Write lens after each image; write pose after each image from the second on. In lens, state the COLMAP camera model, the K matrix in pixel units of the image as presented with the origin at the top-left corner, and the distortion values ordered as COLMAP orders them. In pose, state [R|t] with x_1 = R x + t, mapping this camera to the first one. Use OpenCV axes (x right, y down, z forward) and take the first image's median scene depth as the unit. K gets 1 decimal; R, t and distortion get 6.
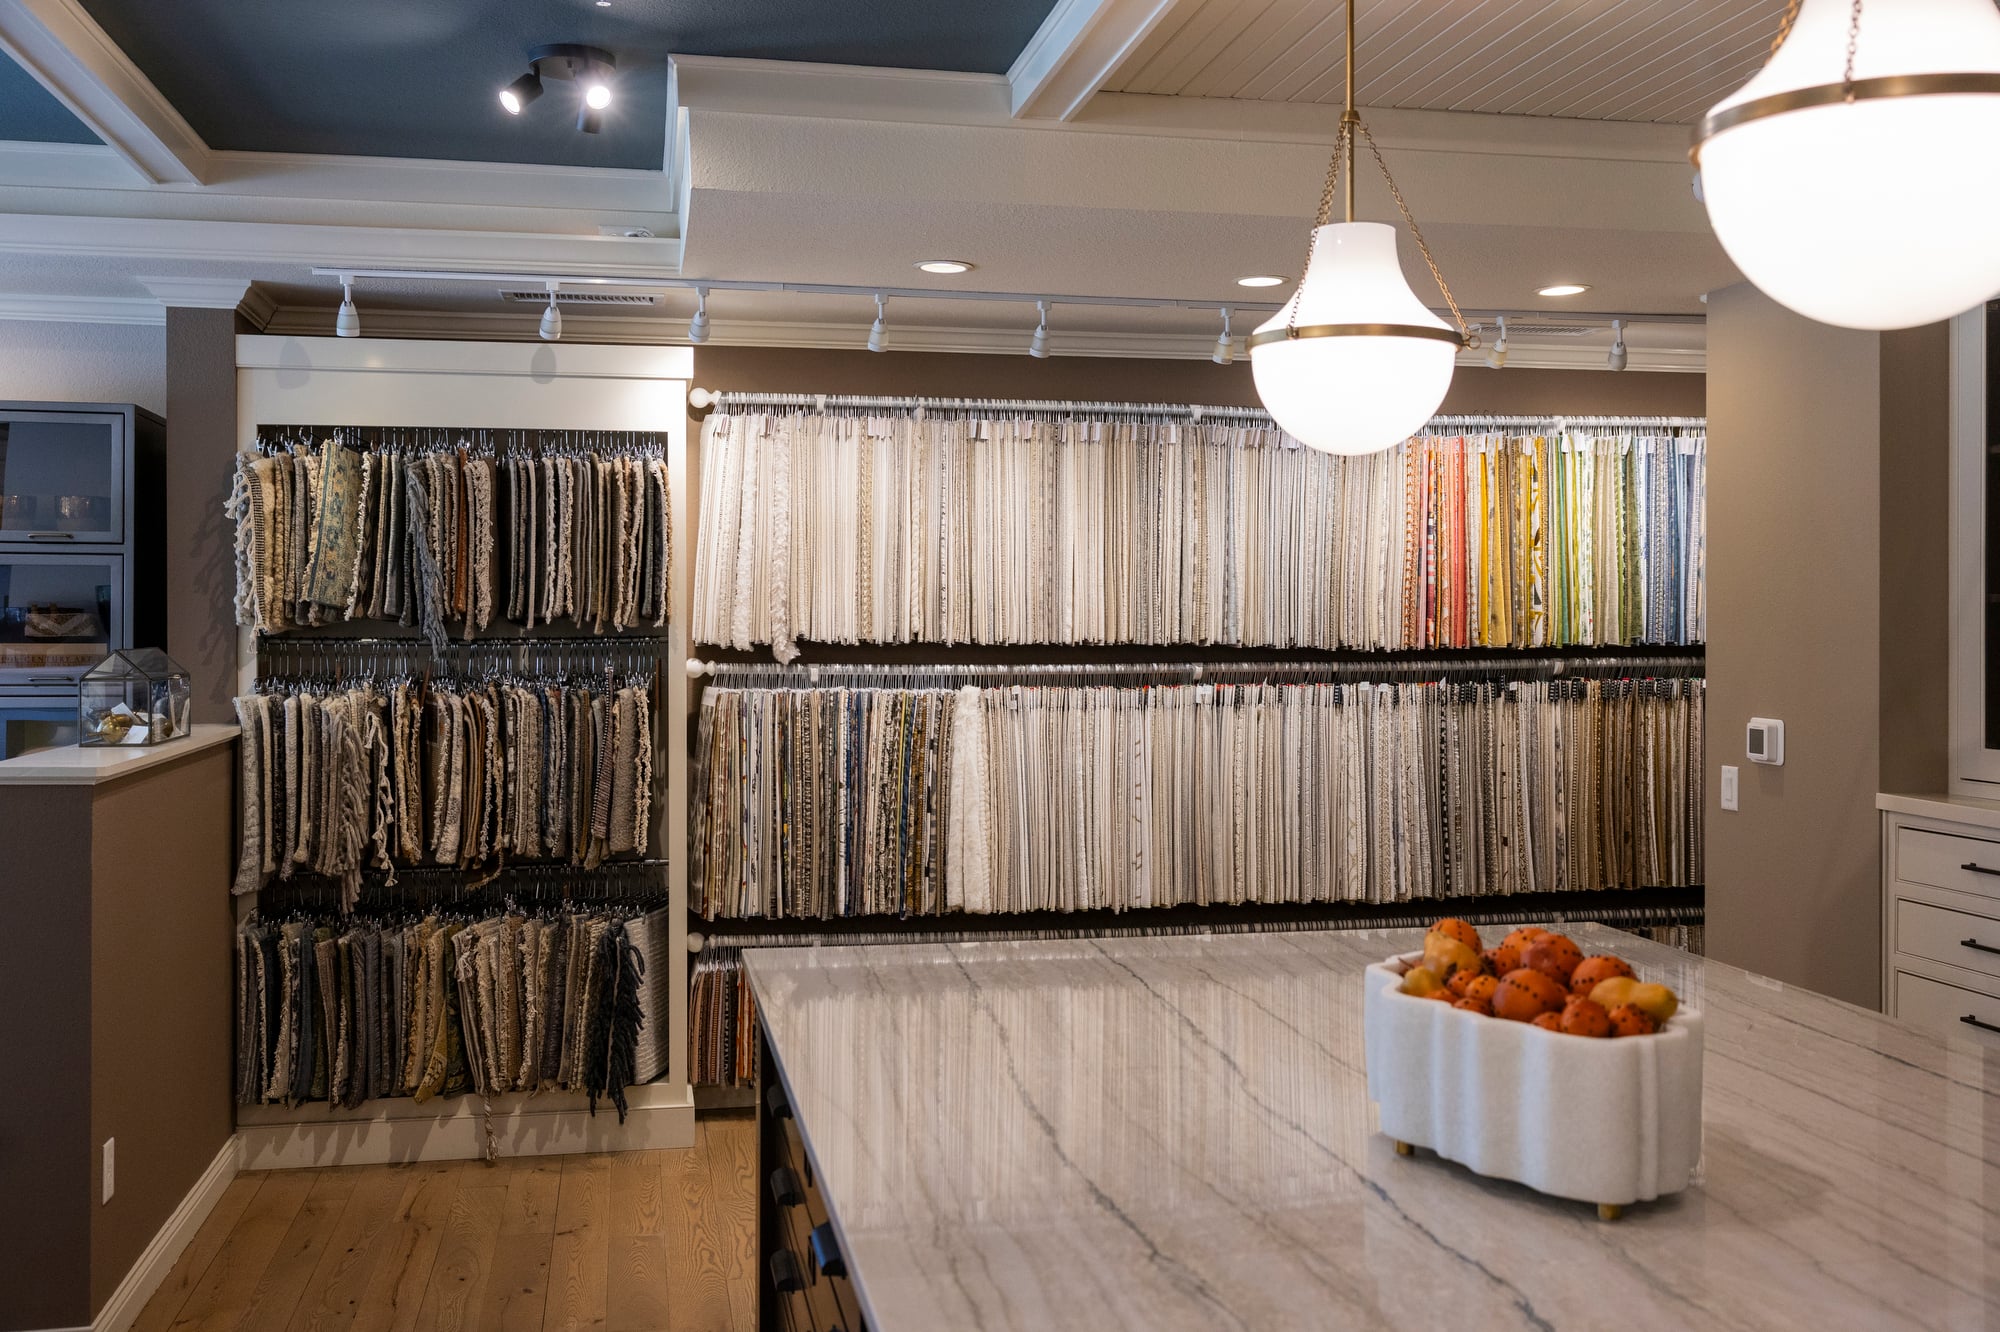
lens RADIAL K [[1862.0, 0, 993.3], [0, 1862.0, 614.9], [0, 0, 1]] dist [-0.001897, 0.000000]
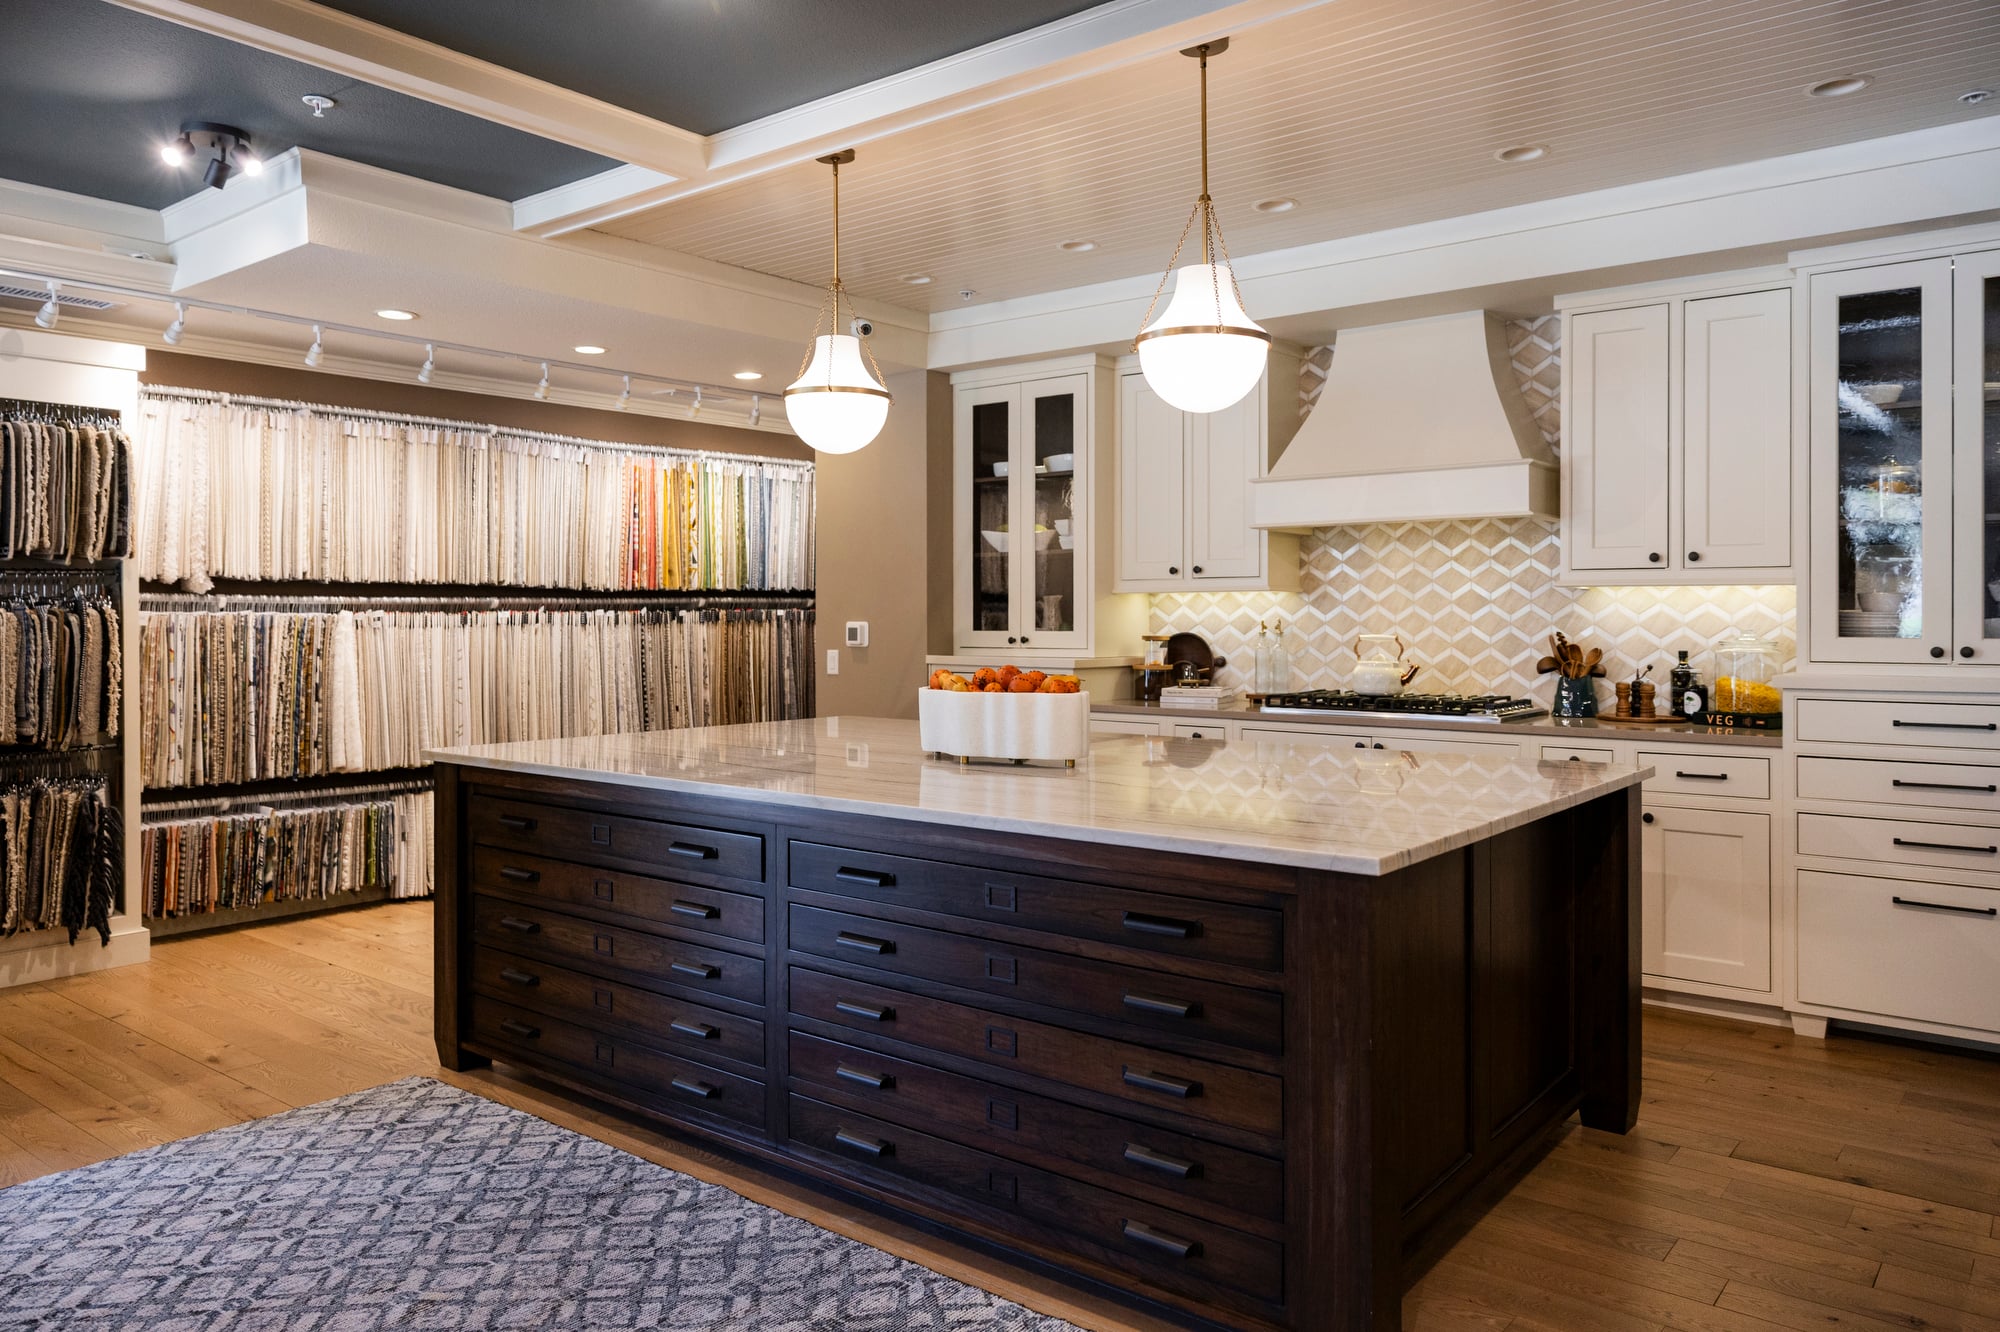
lens RADIAL K [[1383.9, 0, 983.7], [0, 1383.9, 614.0], [0, 0, 1]] dist [-0.003032, -0.000117]
pose [[0.768084, -0.001638, 0.640346, -0.311679], [0.002450, 0.999997, -0.000380, 0.042190], [-0.640344, 0.001860, 0.768086, -0.109151]]
